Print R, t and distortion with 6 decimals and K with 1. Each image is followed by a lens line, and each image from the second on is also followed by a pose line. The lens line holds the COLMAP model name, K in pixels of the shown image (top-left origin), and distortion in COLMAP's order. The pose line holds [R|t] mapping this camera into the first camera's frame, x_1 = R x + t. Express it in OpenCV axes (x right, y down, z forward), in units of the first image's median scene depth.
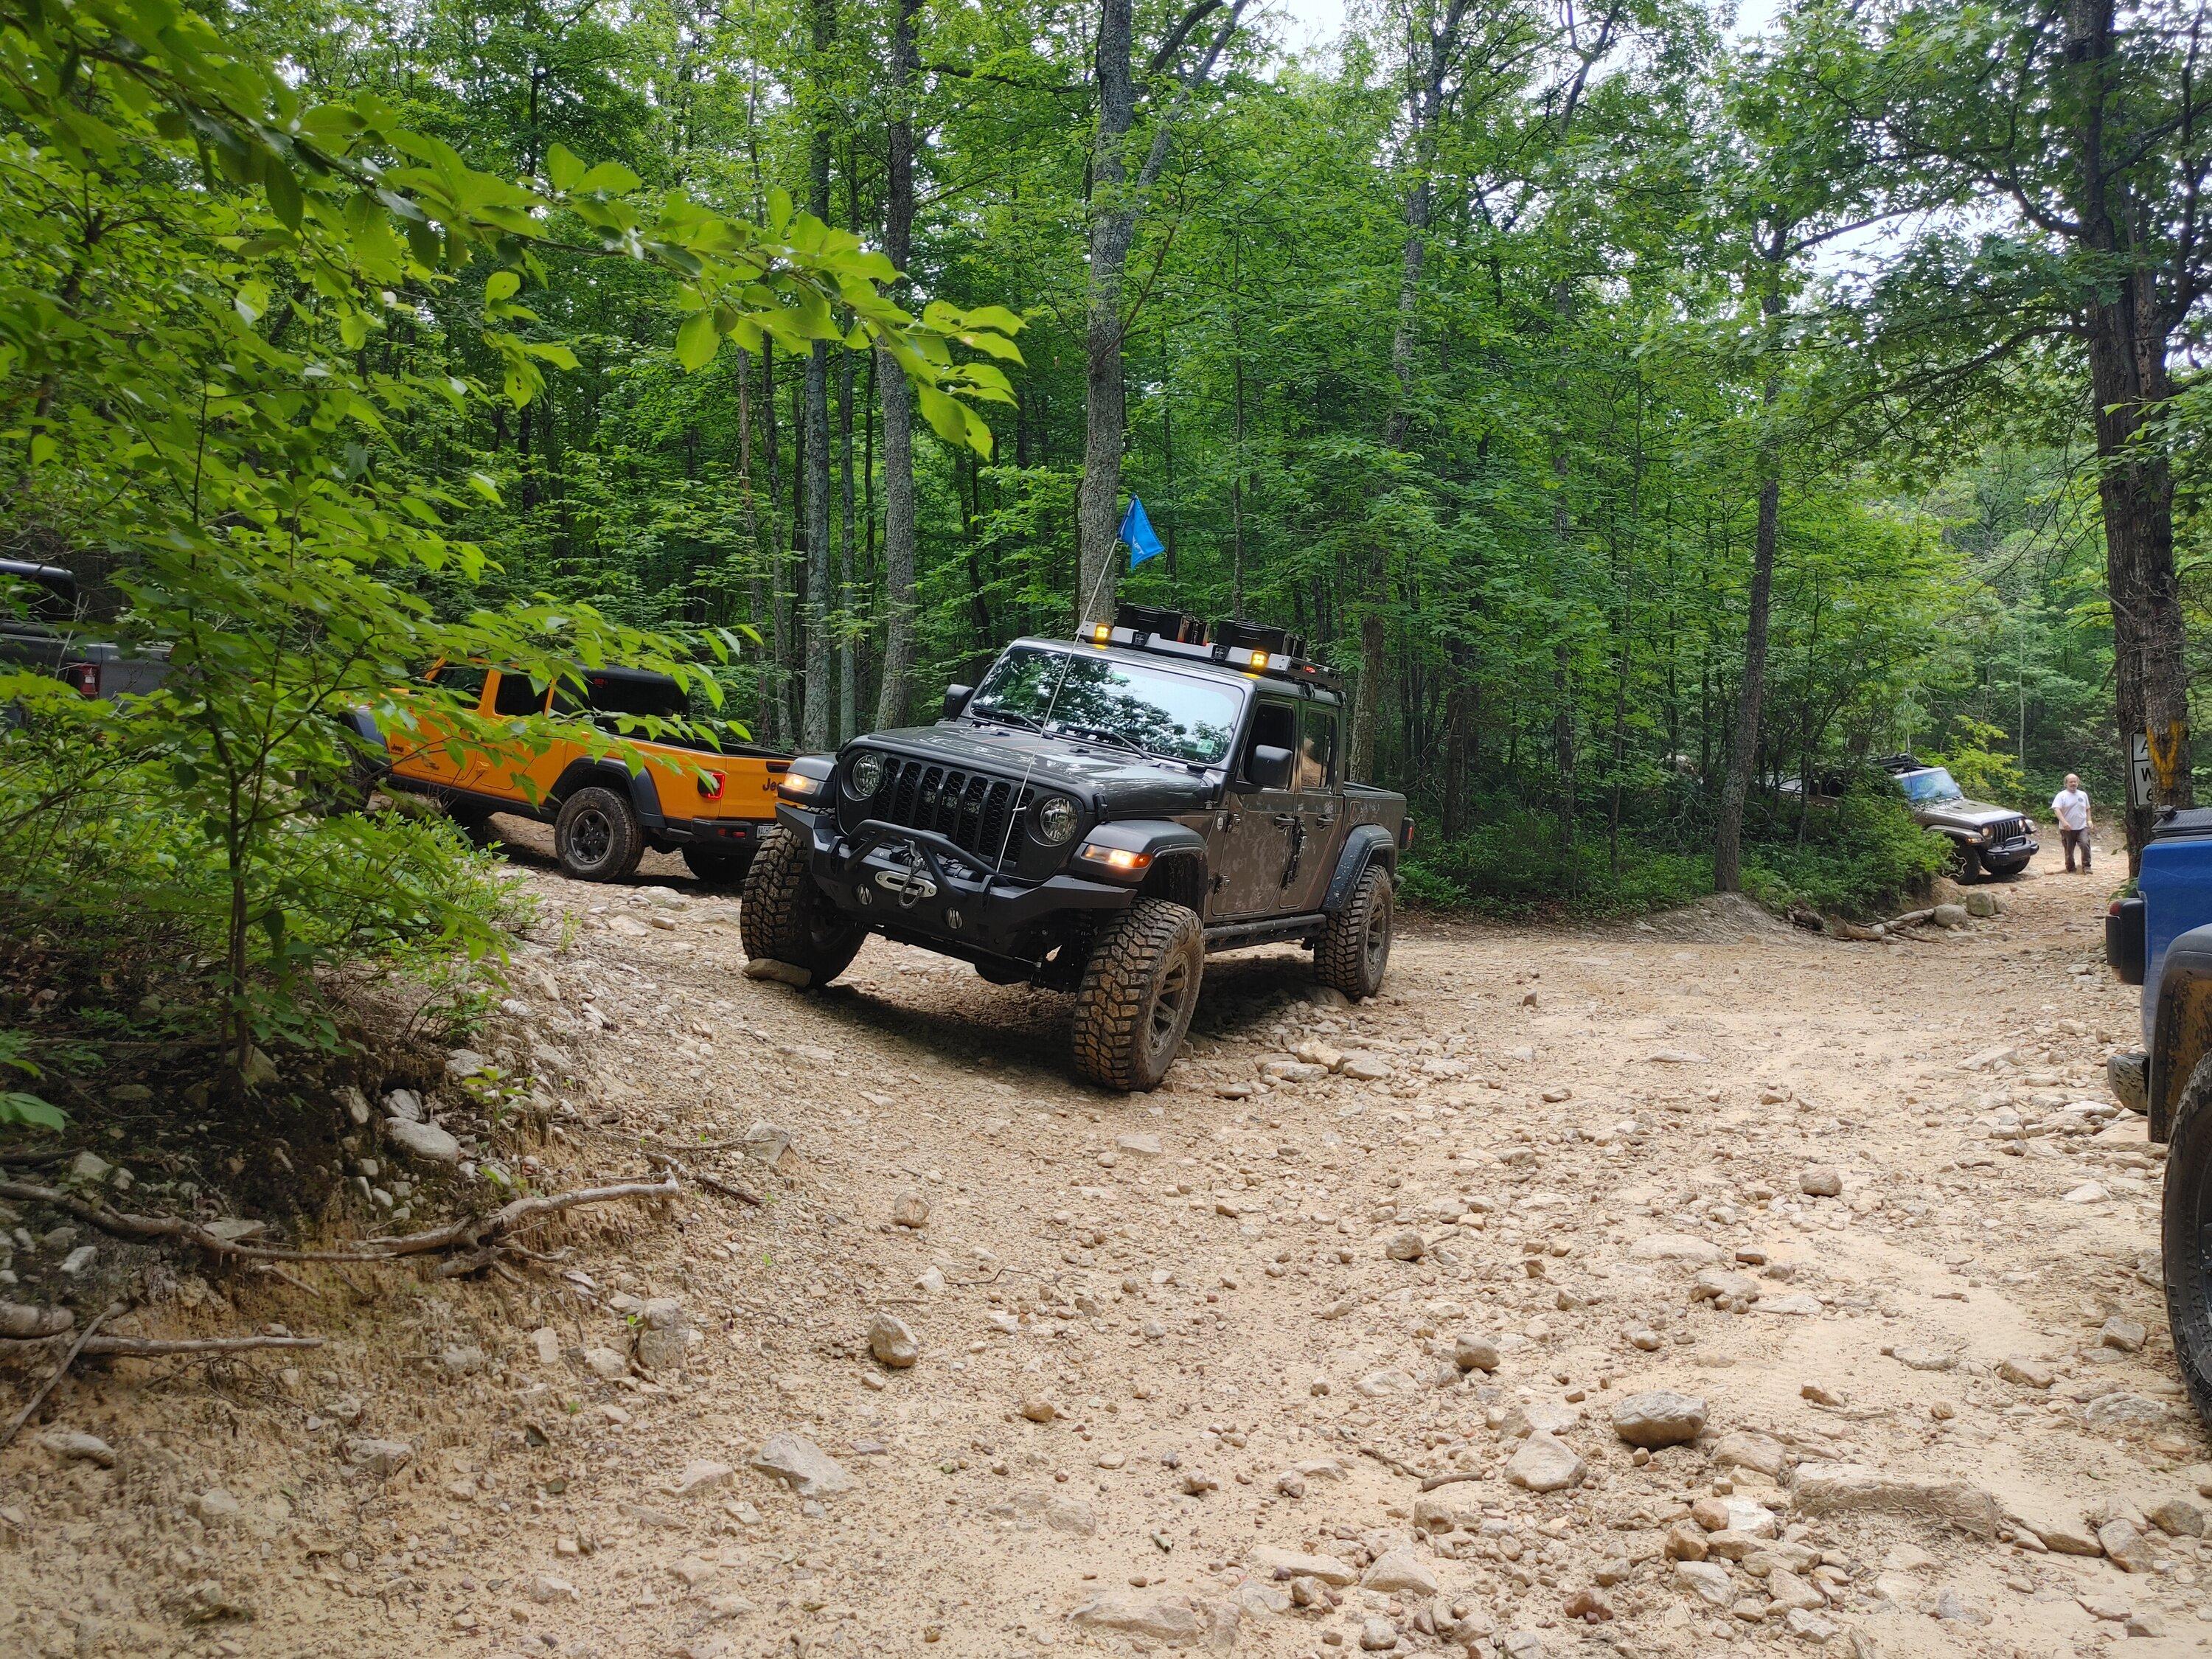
lens RADIAL K [[1757.3, 0, 1095.6], [0, 1757.3, 833.3], [0, 0, 1]] dist [0.061370, -0.061075]
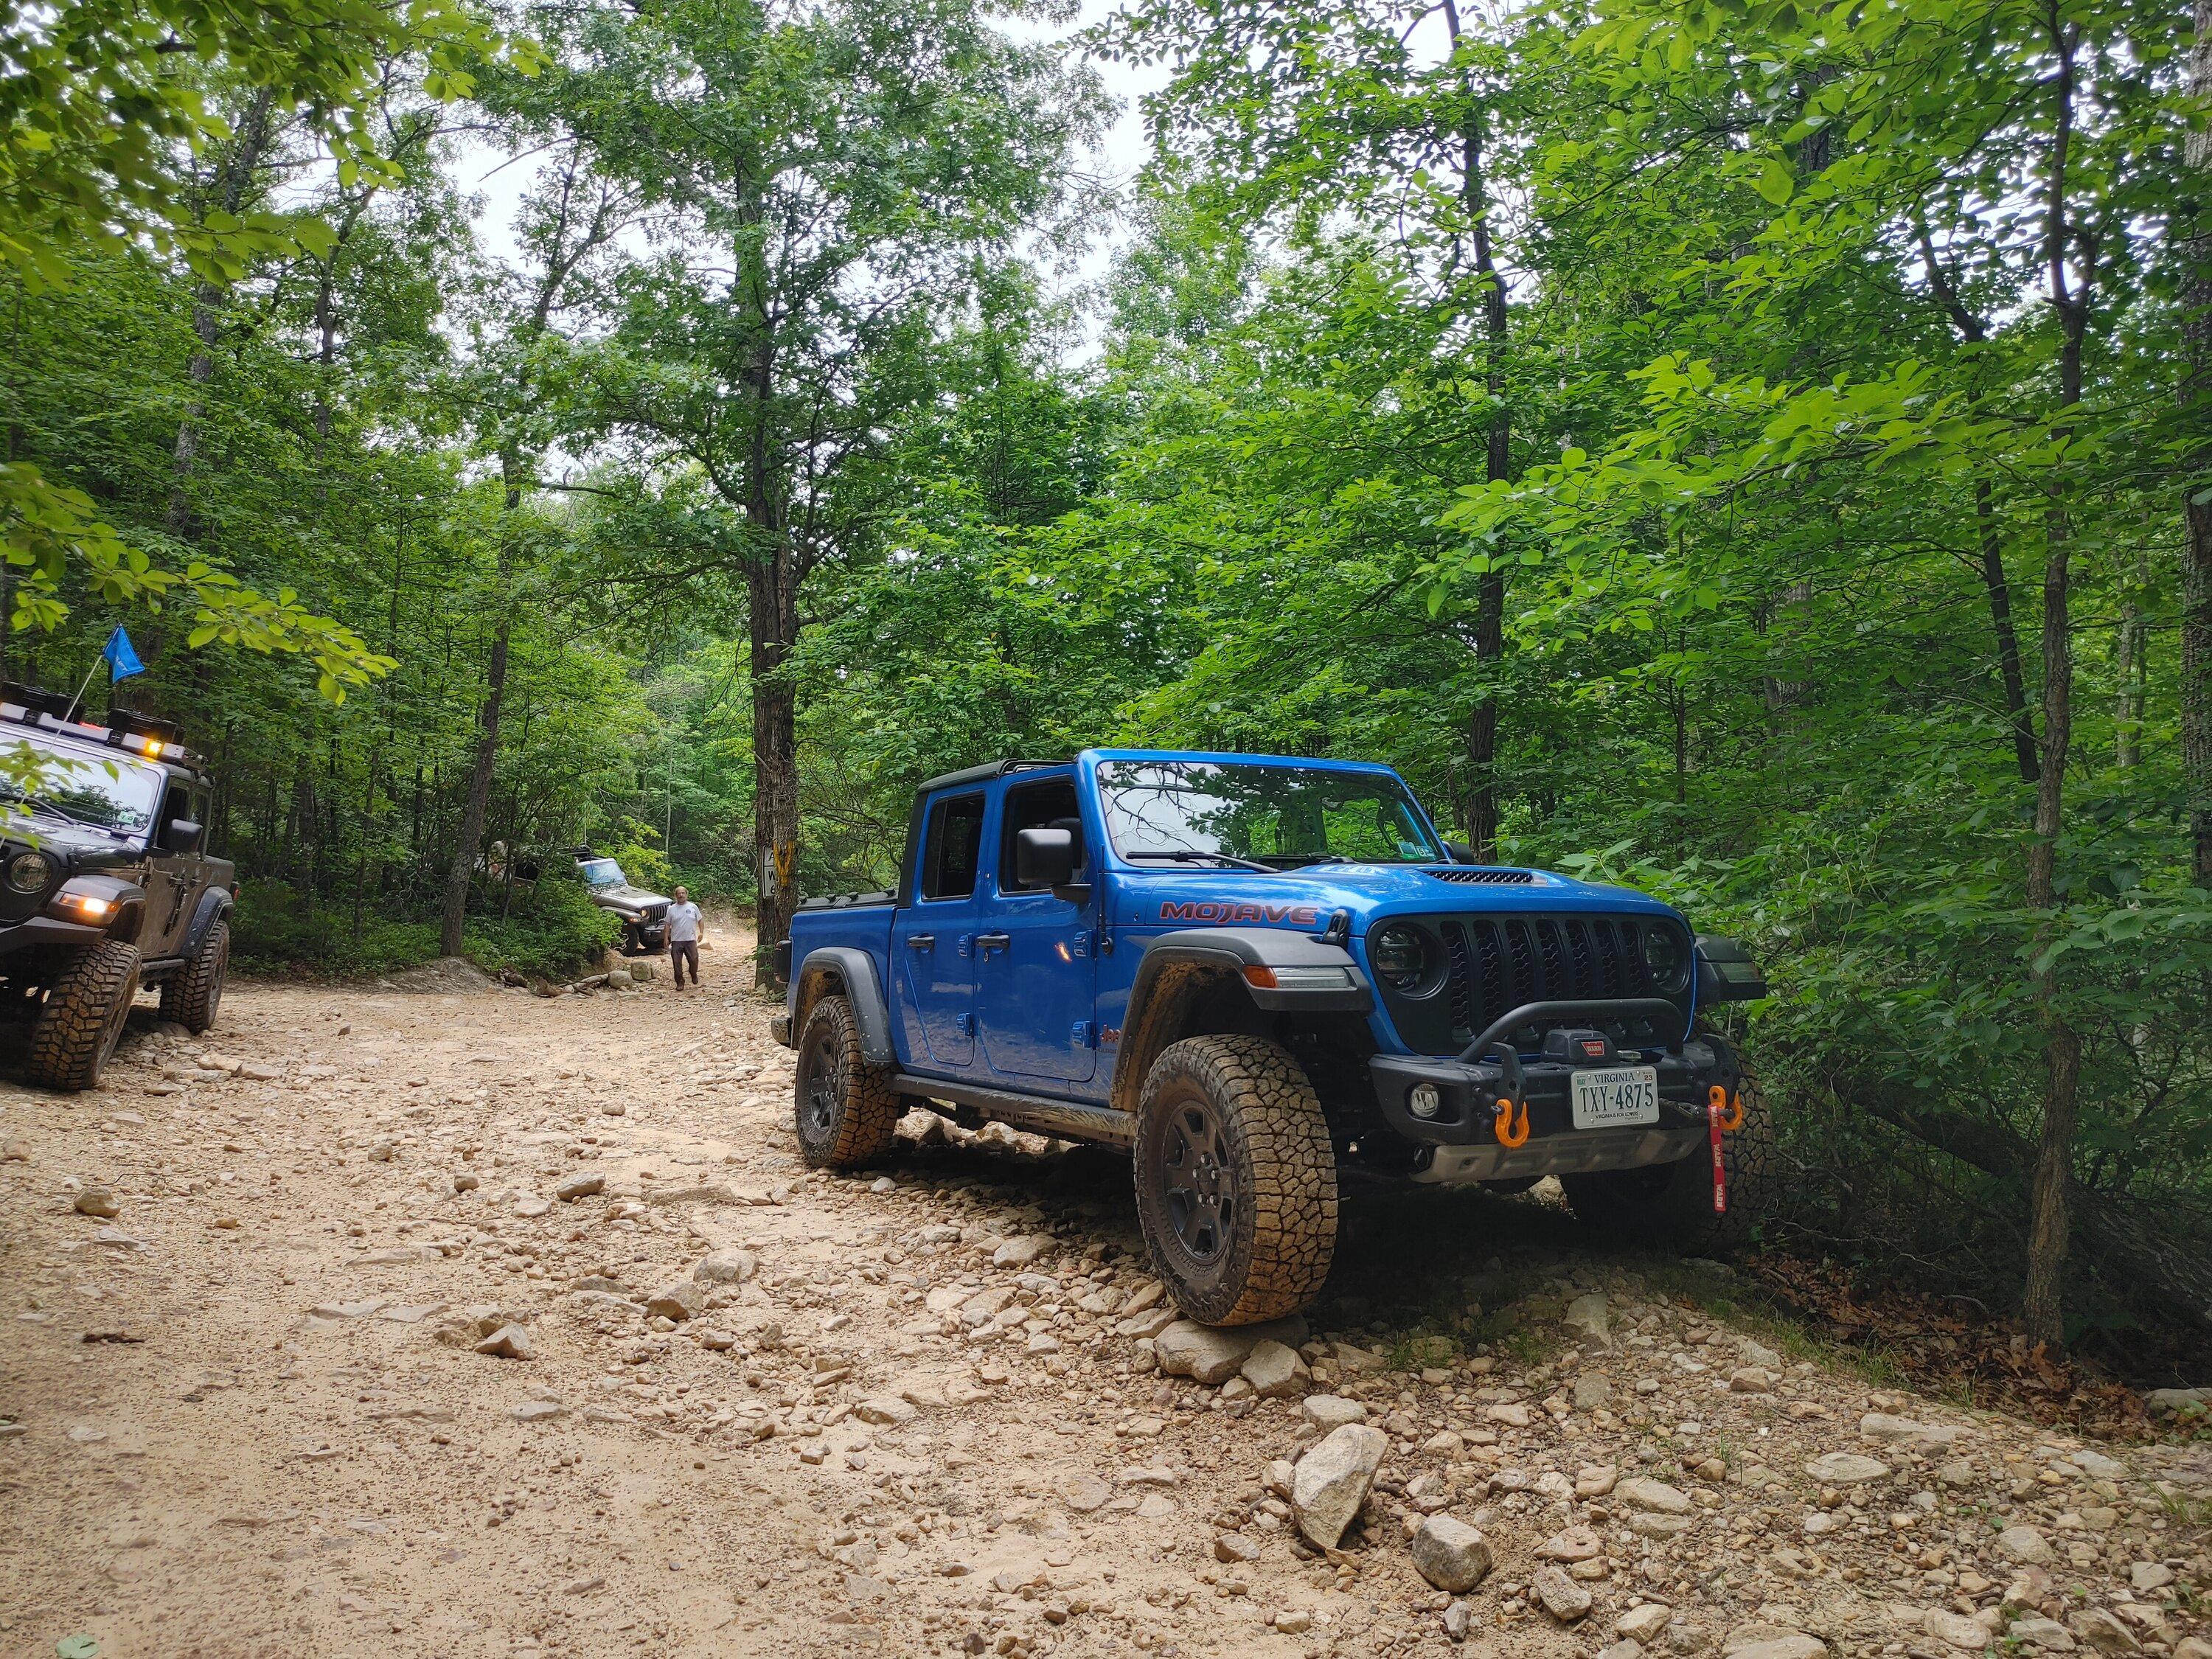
lens RADIAL K [[1757.3, 0, 1095.6], [0, 1757.3, 833.3], [0, 0, 1]] dist [0.061370, -0.061075]
pose [[0.745358, 0.065806, 0.663408, -0.240784], [-0.036929, 0.997664, -0.057472, 0.007789], [-0.665641, 0.018338, 0.746047, -0.358261]]
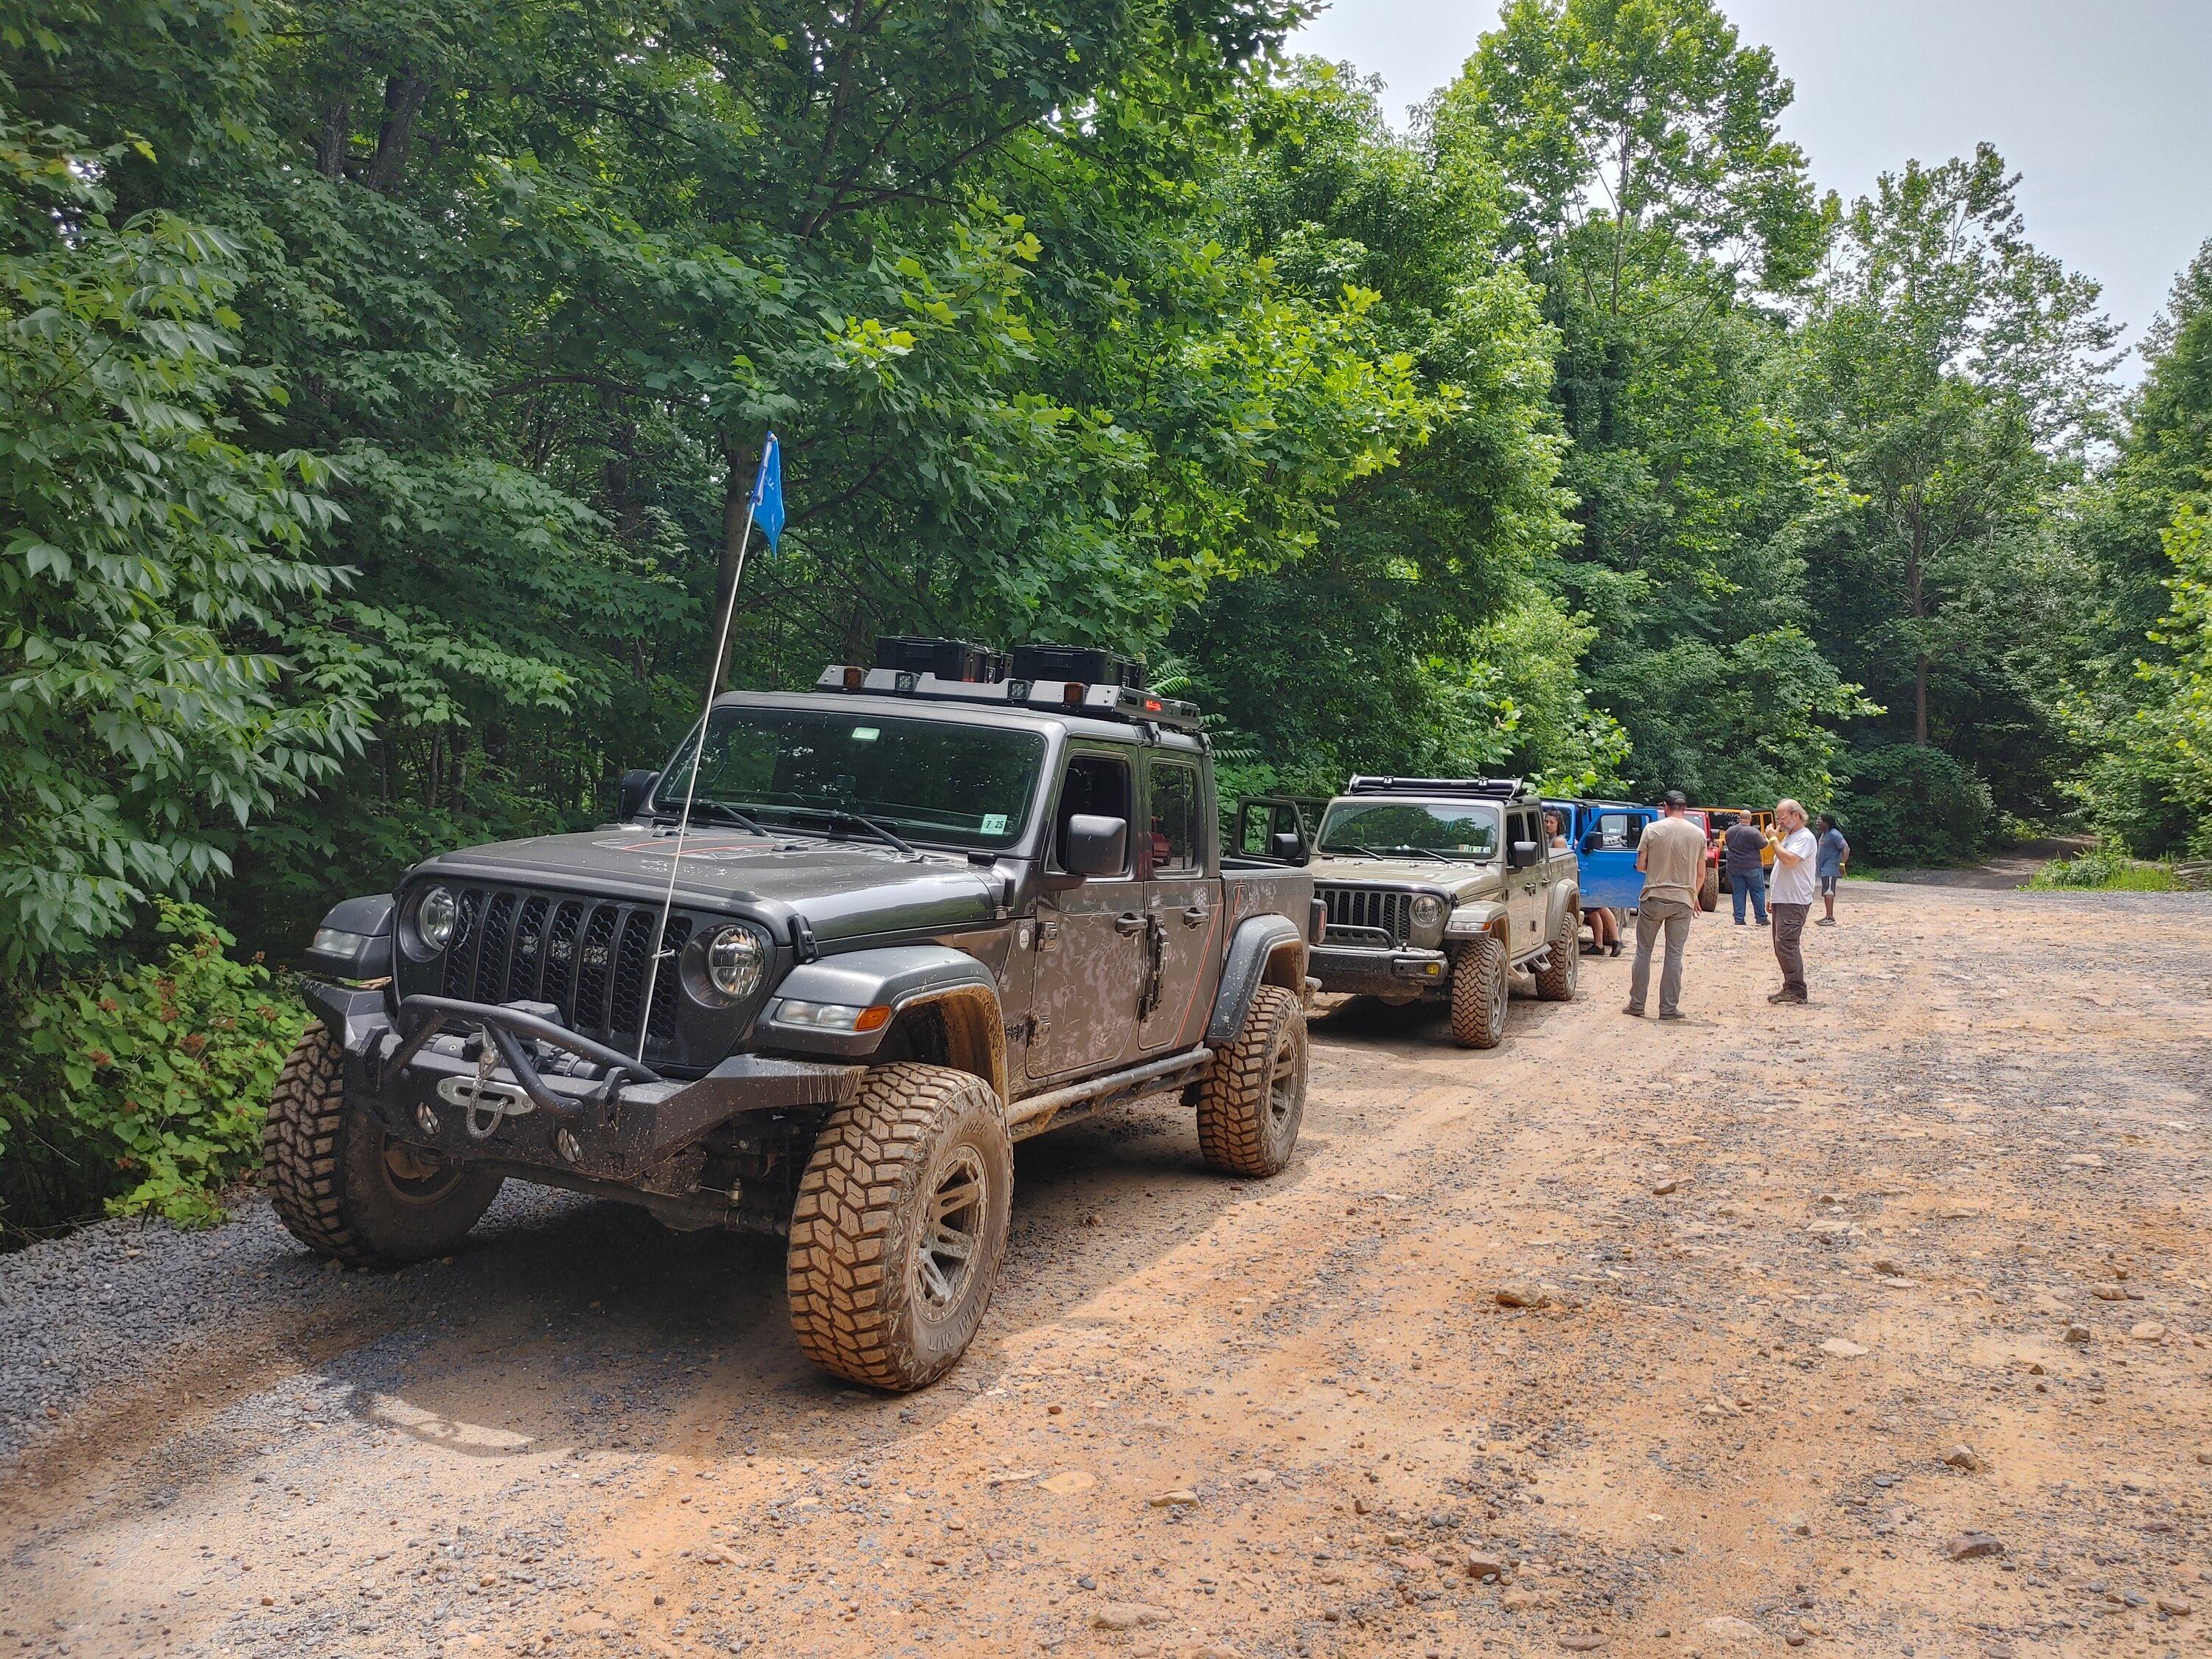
lens RADIAL K [[1757.3, 0, 1095.6], [0, 1757.3, 833.3], [0, 0, 1]] dist [0.061370, -0.061075]
pose [[0.995240, -0.089795, 0.037877, 0.069512], [0.091730, 0.994378, -0.052901, -0.006988], [-0.032914, 0.056123, 0.997881, 0.310573]]
